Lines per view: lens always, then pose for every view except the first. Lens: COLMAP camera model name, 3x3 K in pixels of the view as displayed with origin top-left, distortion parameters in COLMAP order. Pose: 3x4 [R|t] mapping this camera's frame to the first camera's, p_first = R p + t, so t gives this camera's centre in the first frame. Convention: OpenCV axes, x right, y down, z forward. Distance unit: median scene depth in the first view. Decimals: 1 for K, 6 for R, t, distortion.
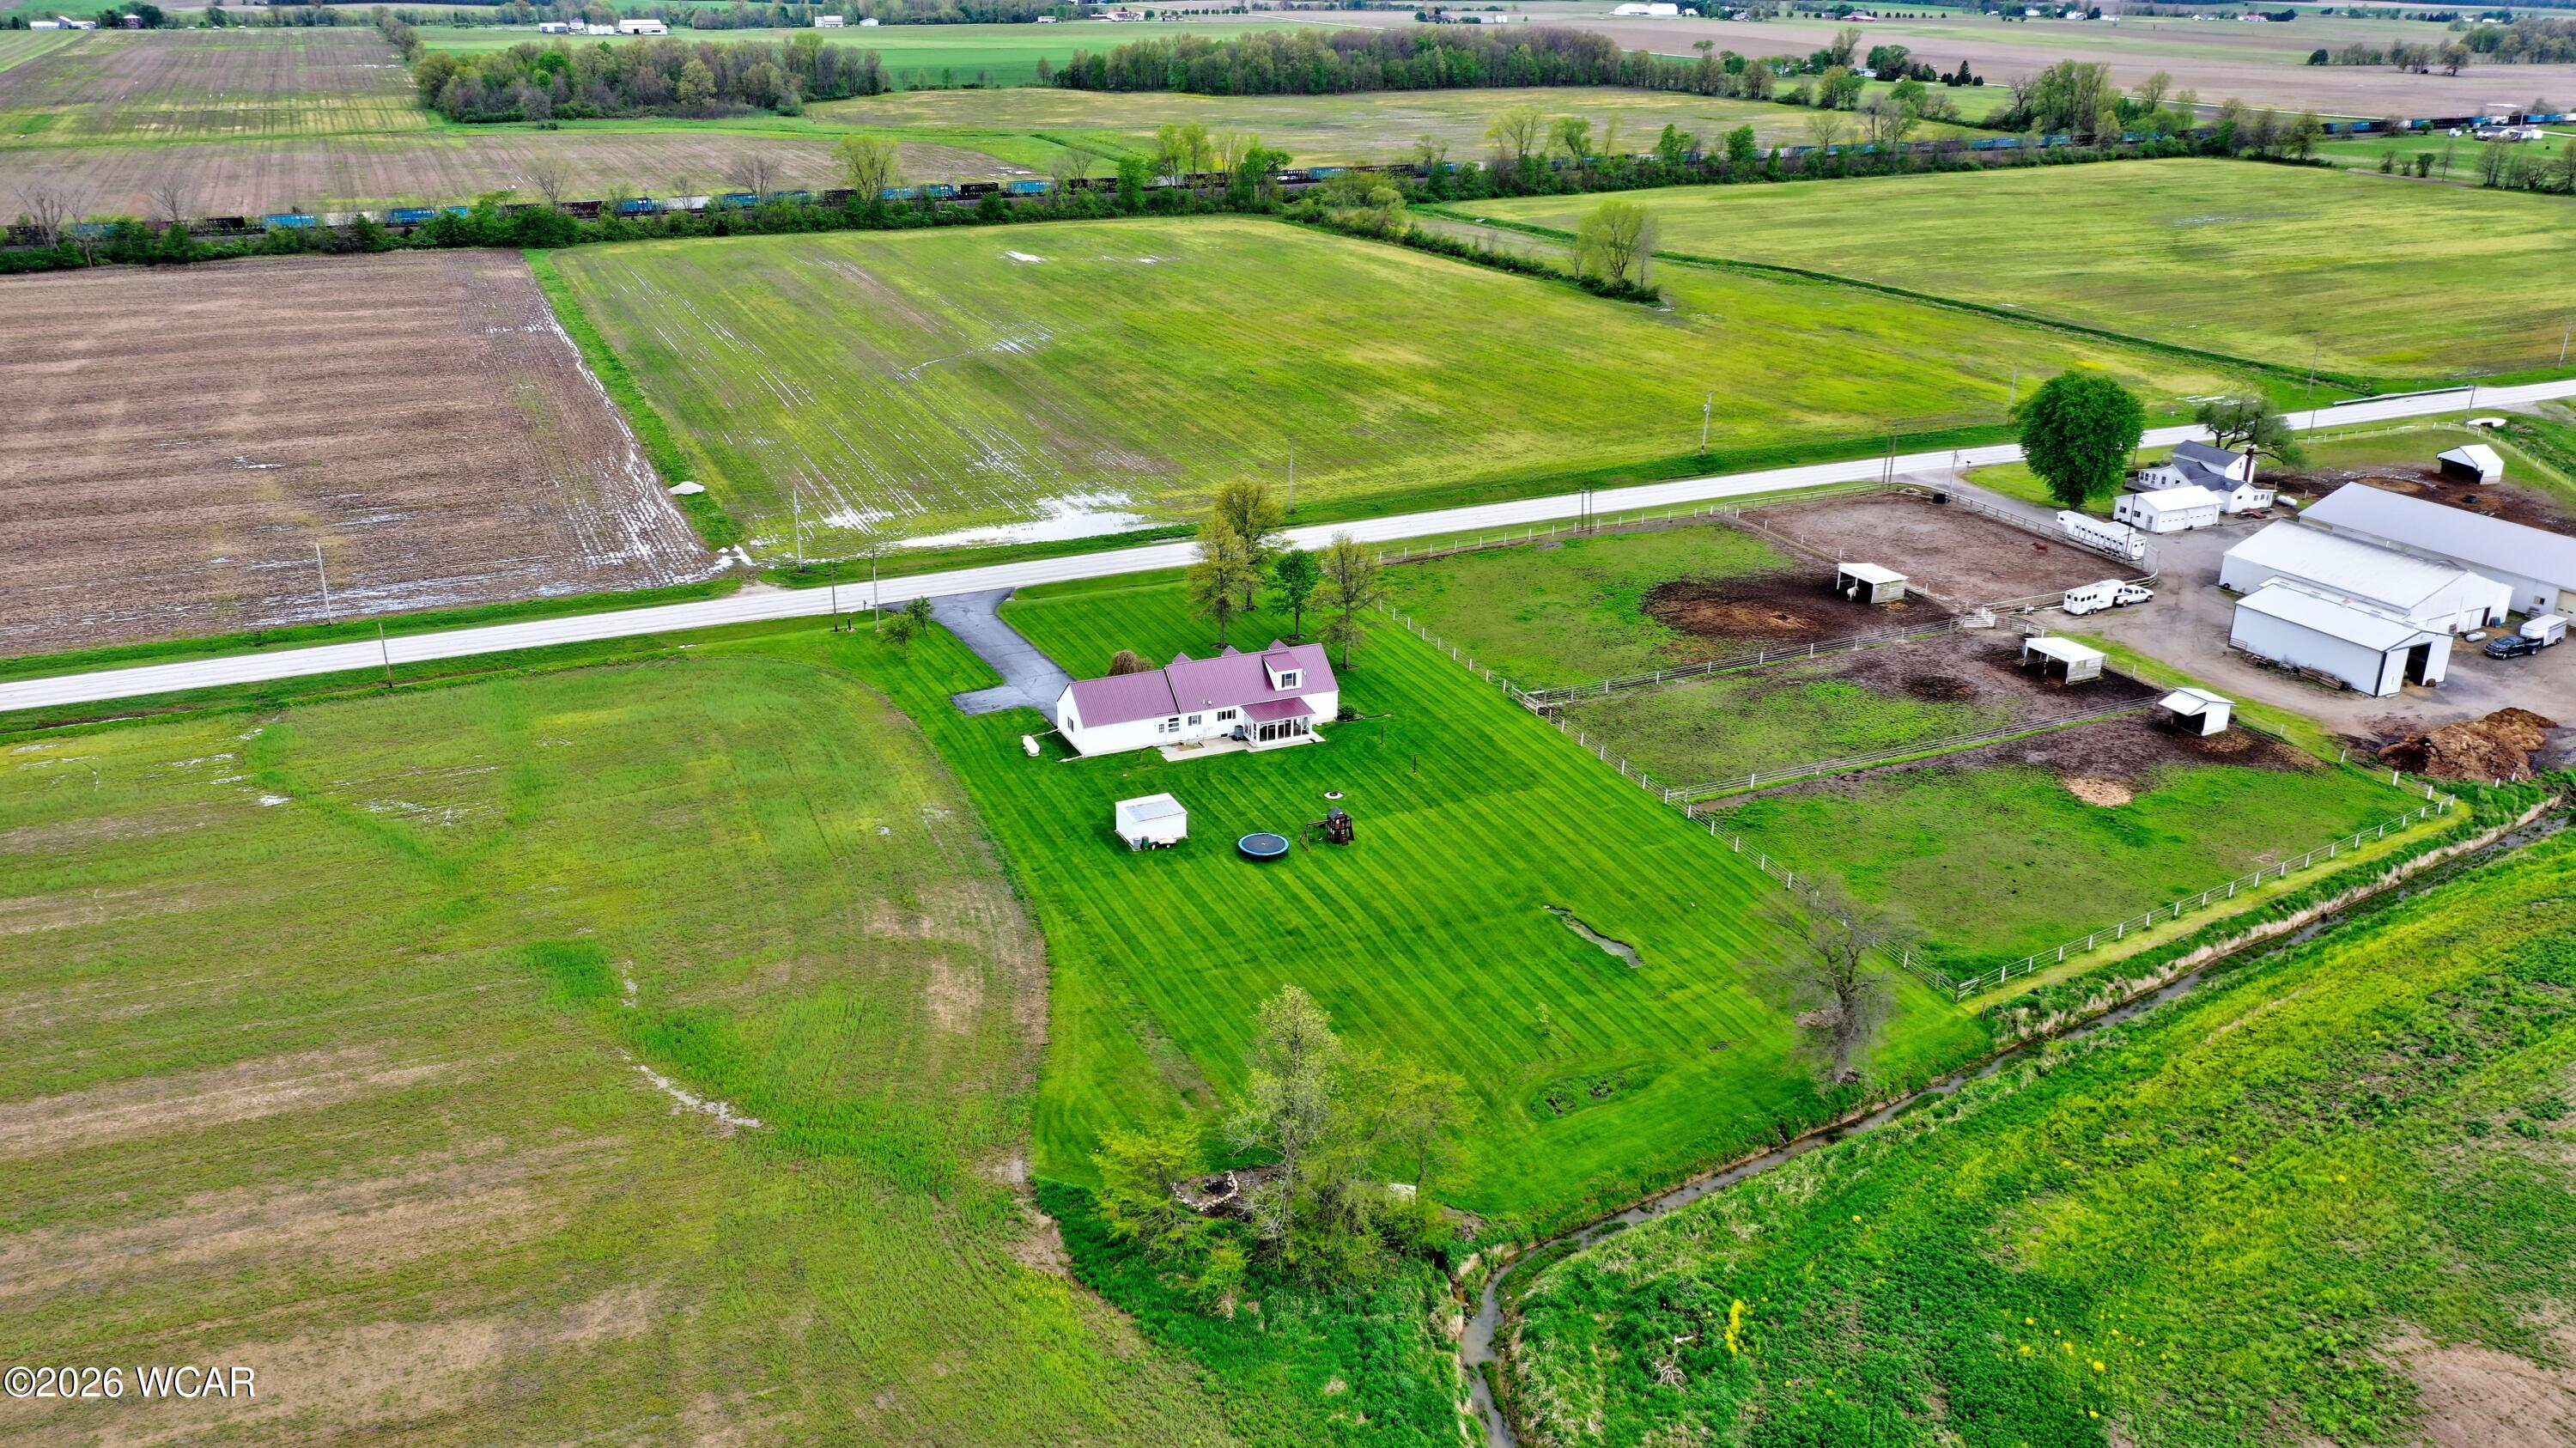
lens RADIAL K [[2055.1, 0, 1288.0], [0, 2055.1, 724.0], [0, 0, 1]] dist [-0.010484, -0.000044]
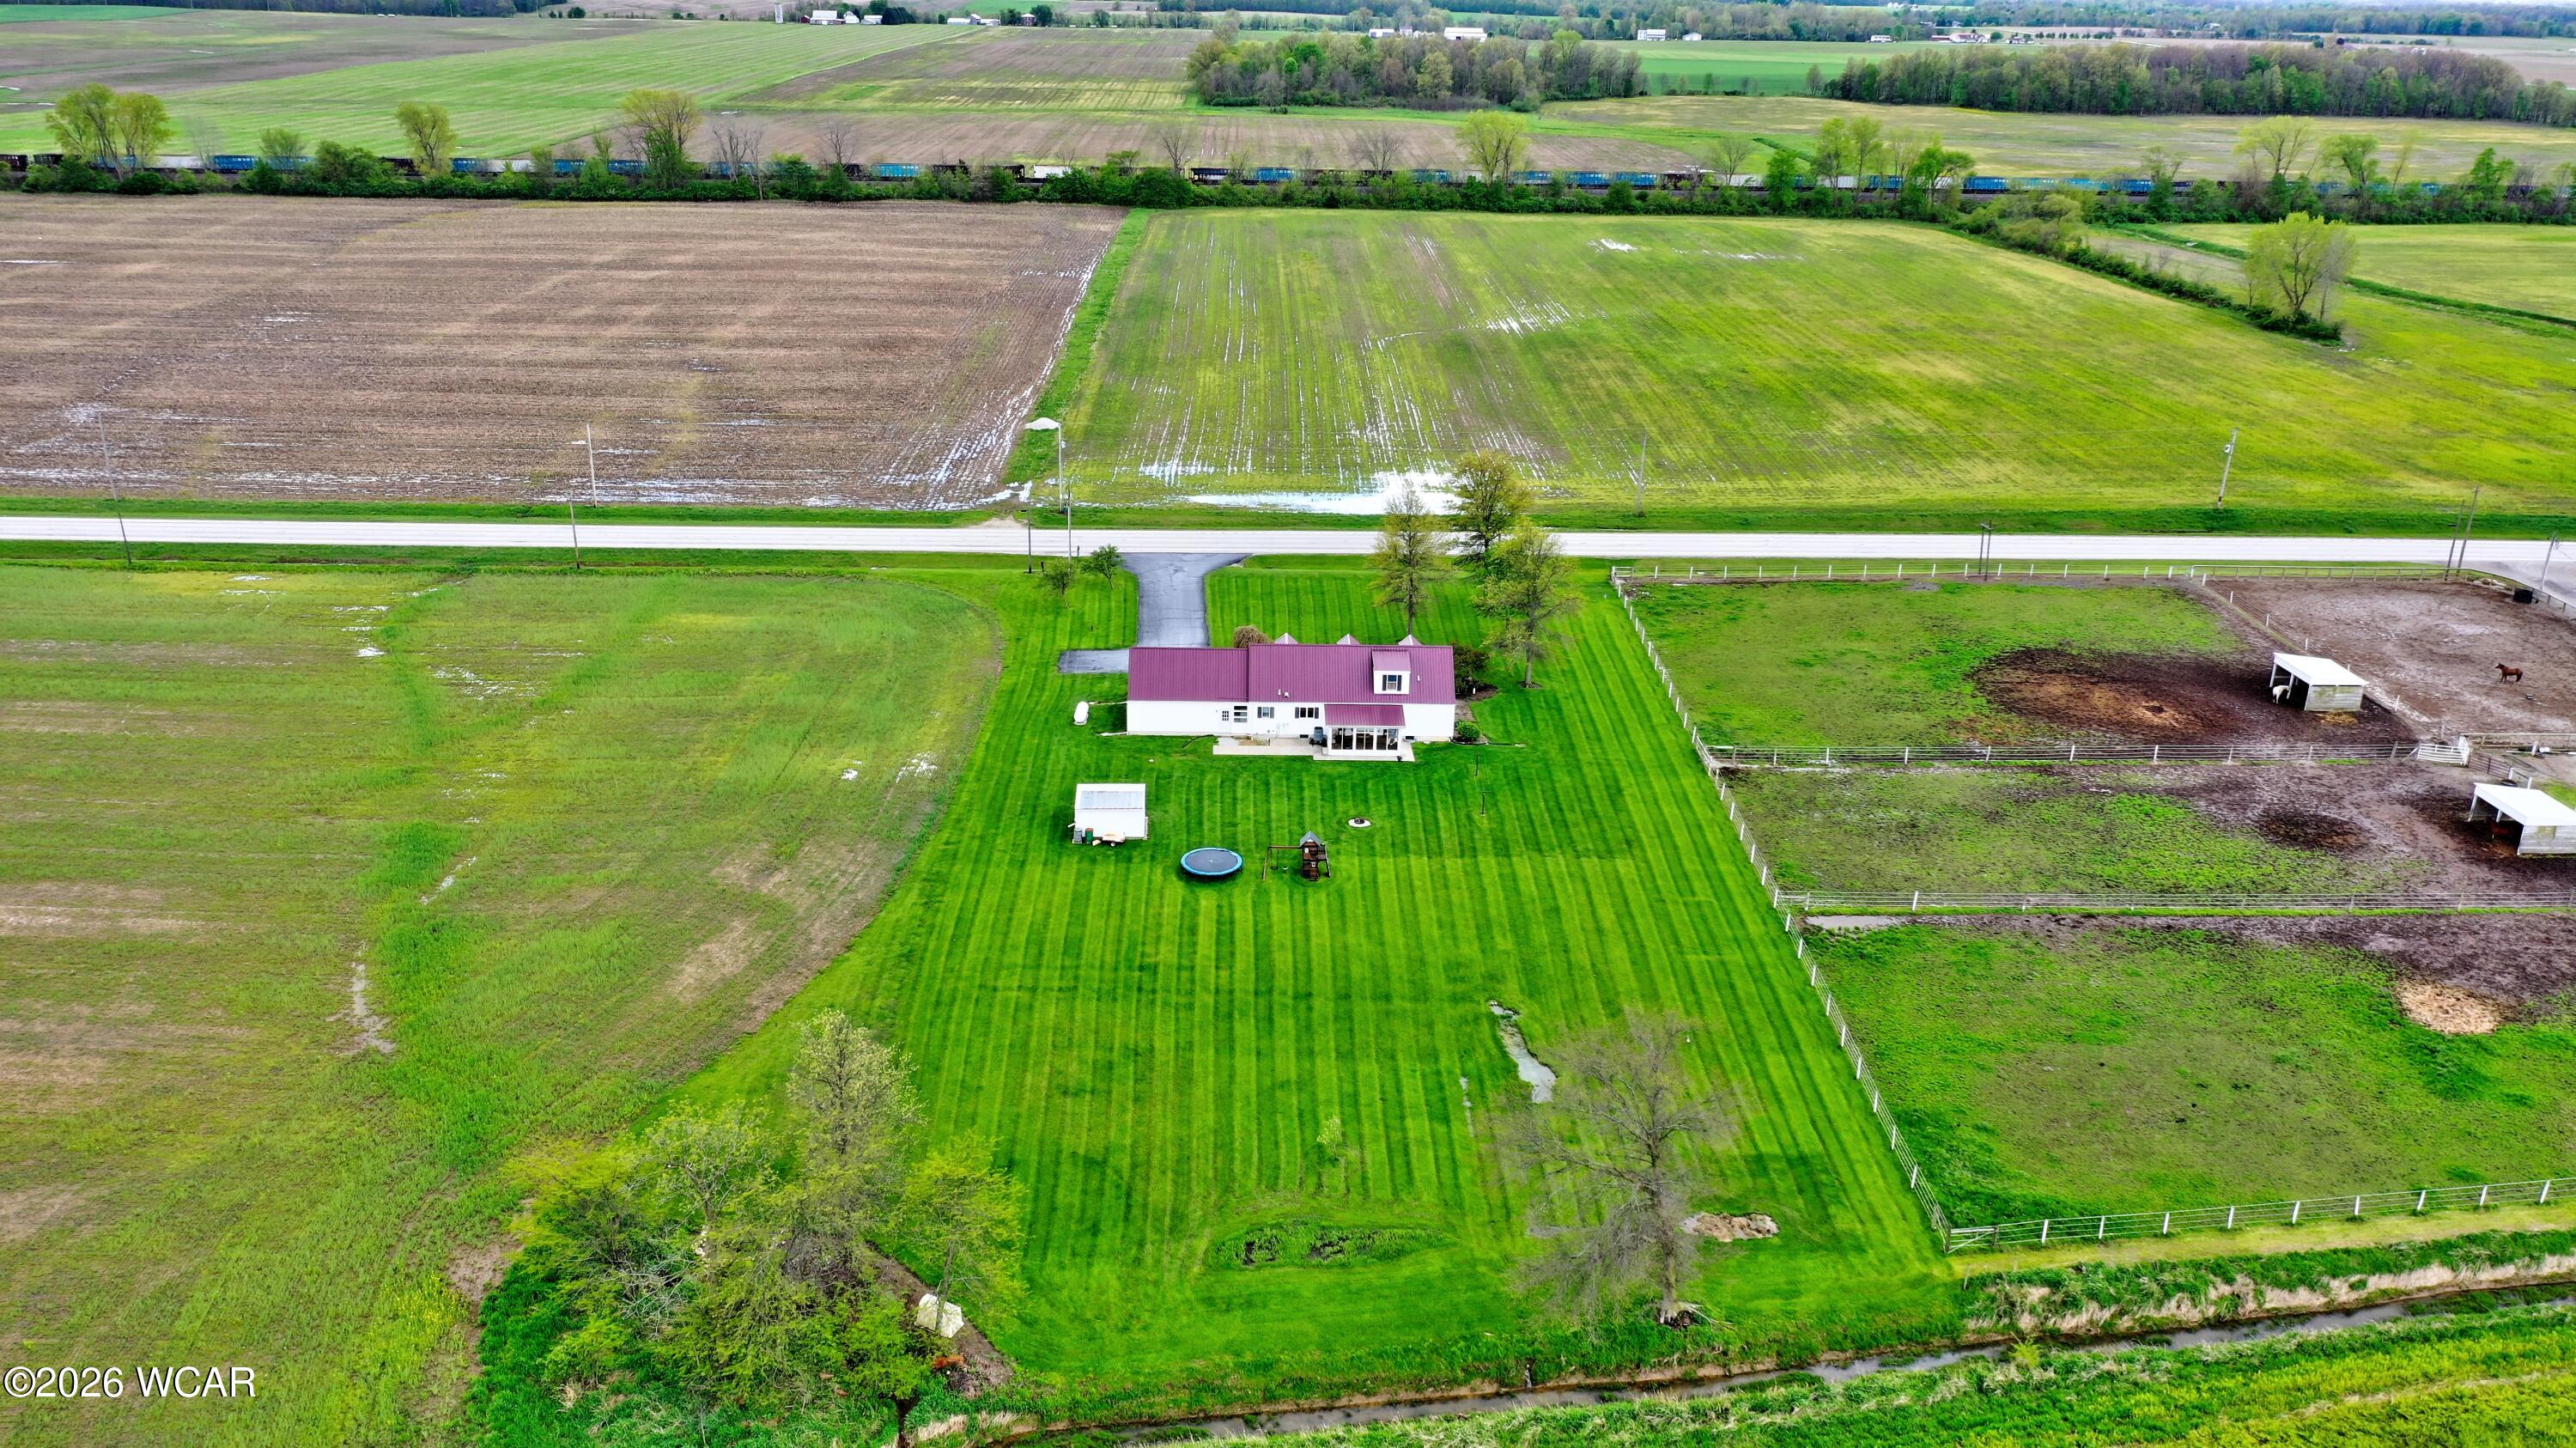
lens RADIAL K [[2055.1, 0, 1288.0], [0, 2055.1, 724.0], [0, 0, 1]] dist [-0.010484, -0.000044]
pose [[0.912686, 0.146926, -0.381336, 0.233462], [-0.153013, 0.988118, 0.014494, -0.008898], [0.378934, 0.045120, 0.924323, 0.184541]]
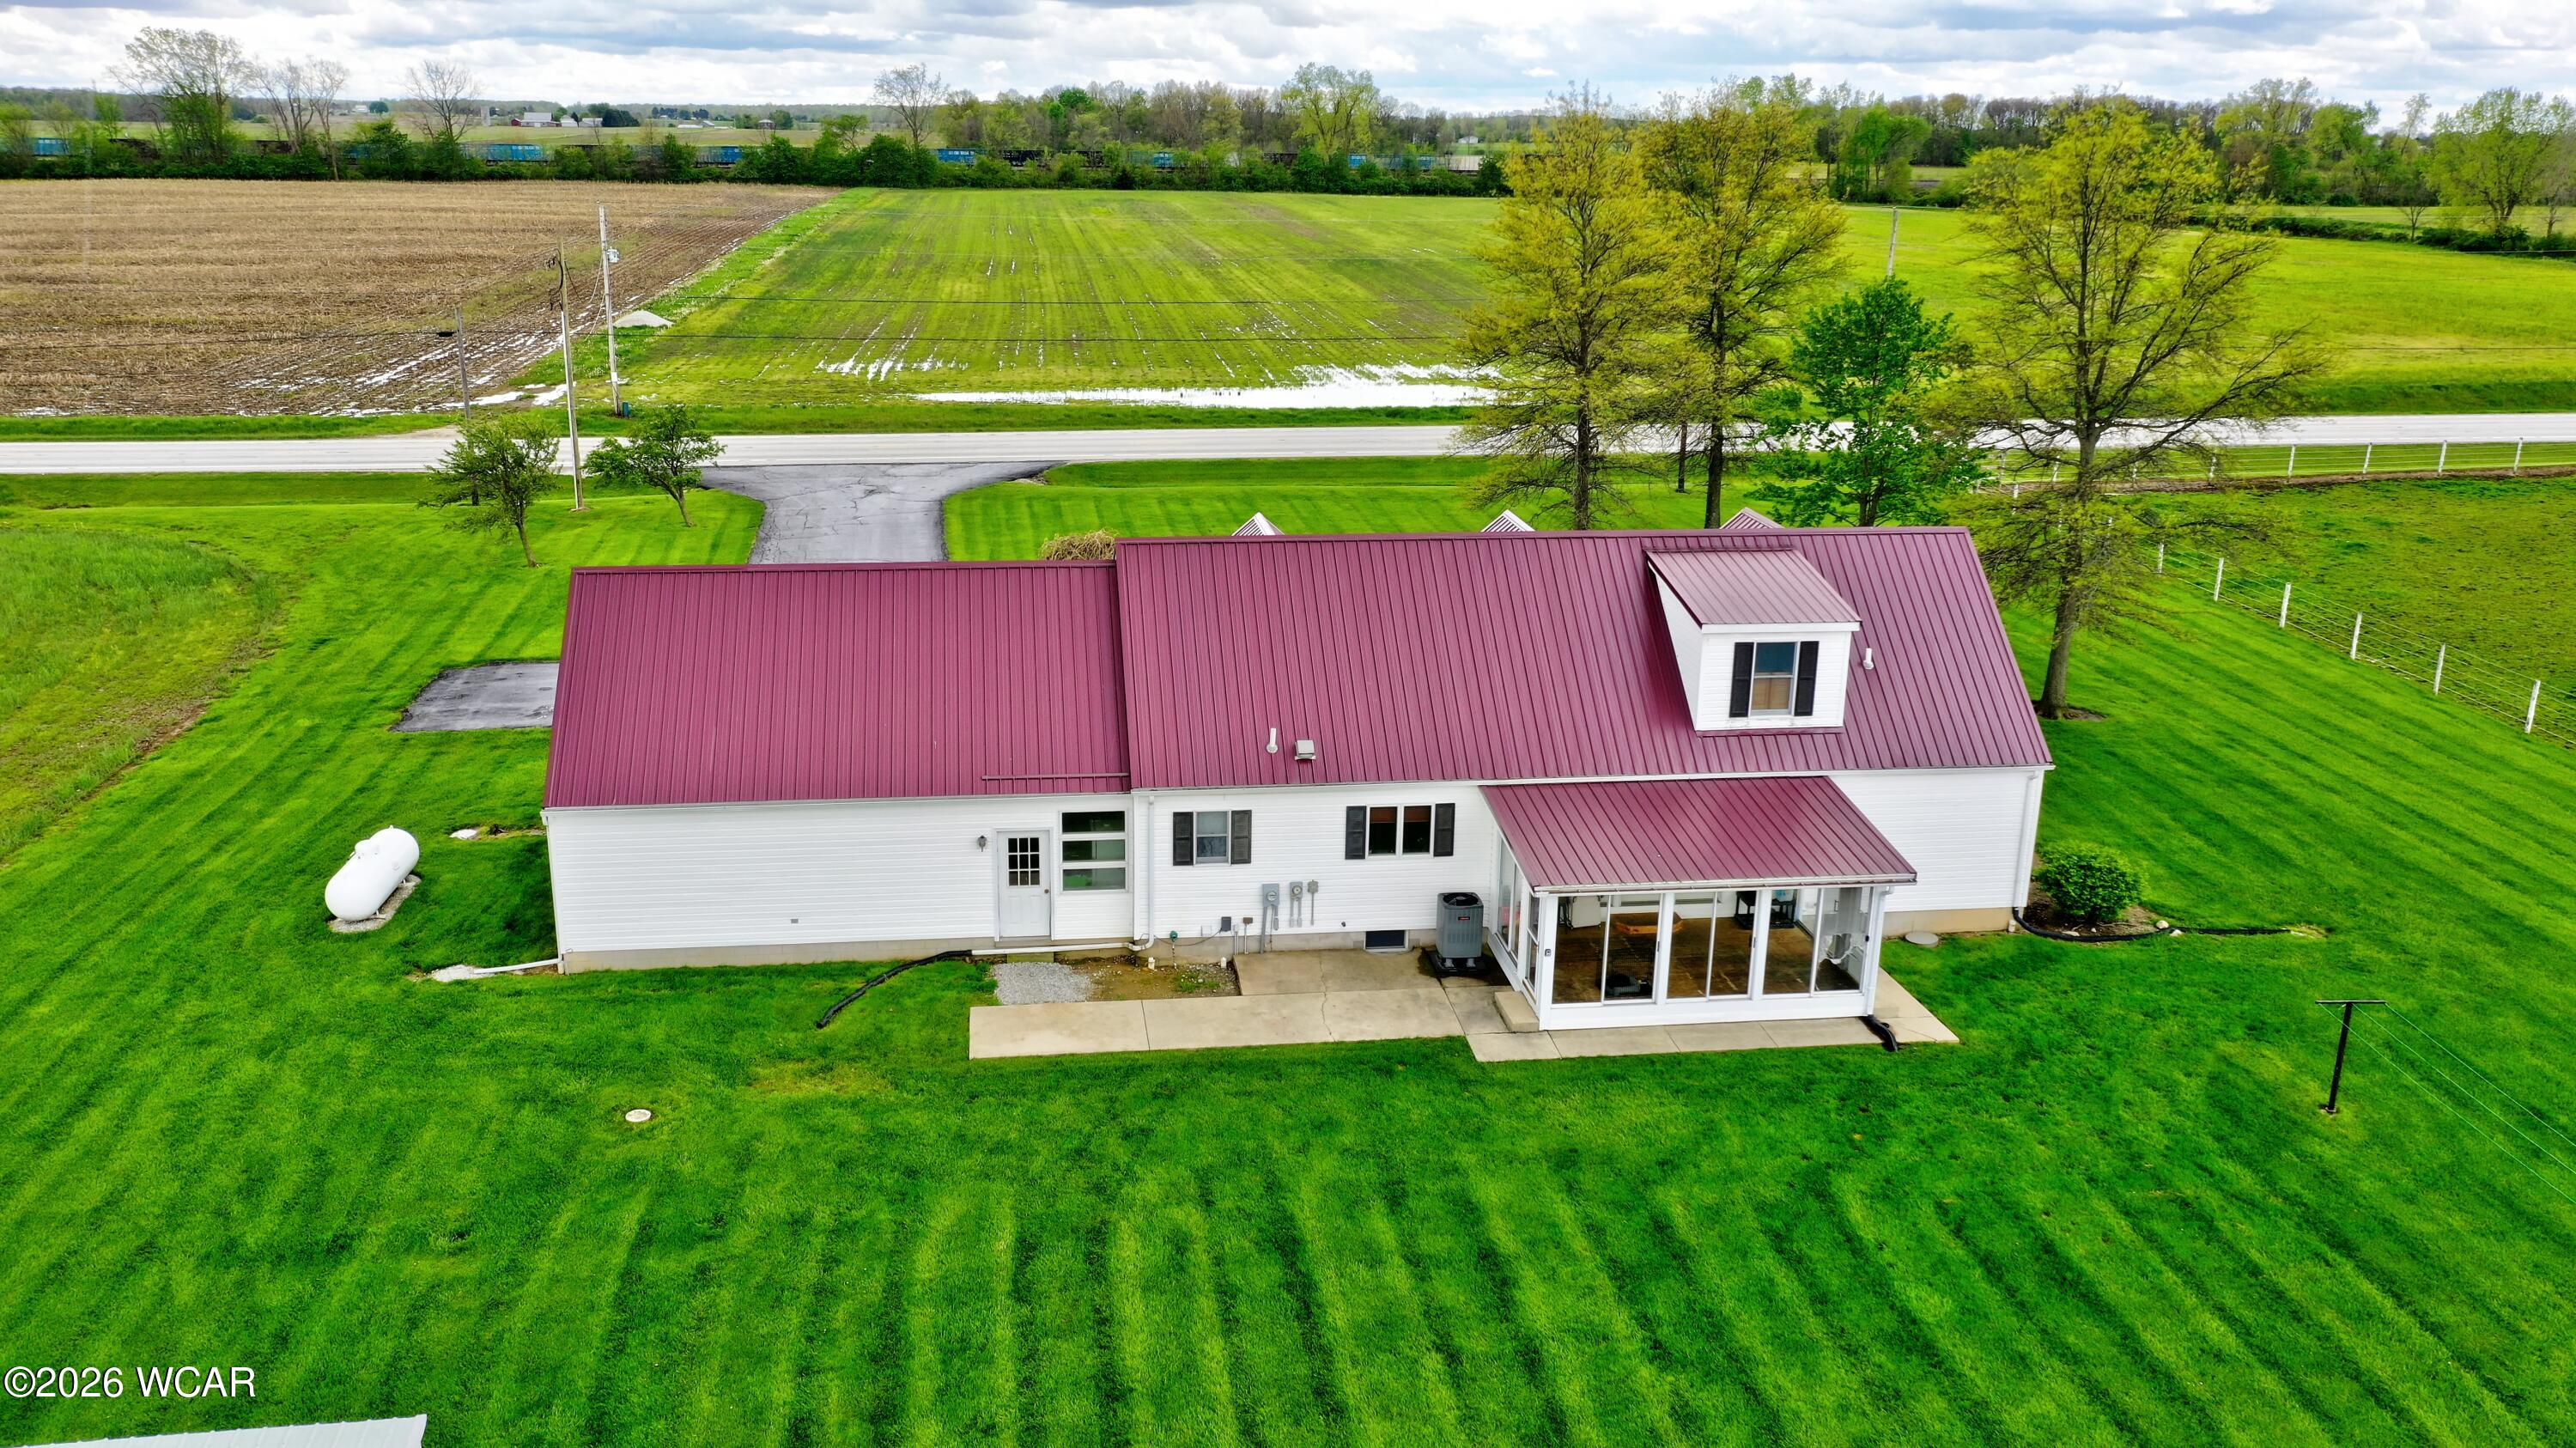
lens RADIAL K [[1988.1, 0, 1288.0], [0, 1988.1, 724.0], [0, 0, 1]] dist [-0.009607, -0.002163]
pose [[0.954834, 0.085140, -0.284681, 0.008230], [-0.109373, 0.991511, -0.070311, -0.000201], [0.276278, 0.098272, 0.956040, 0.683058]]
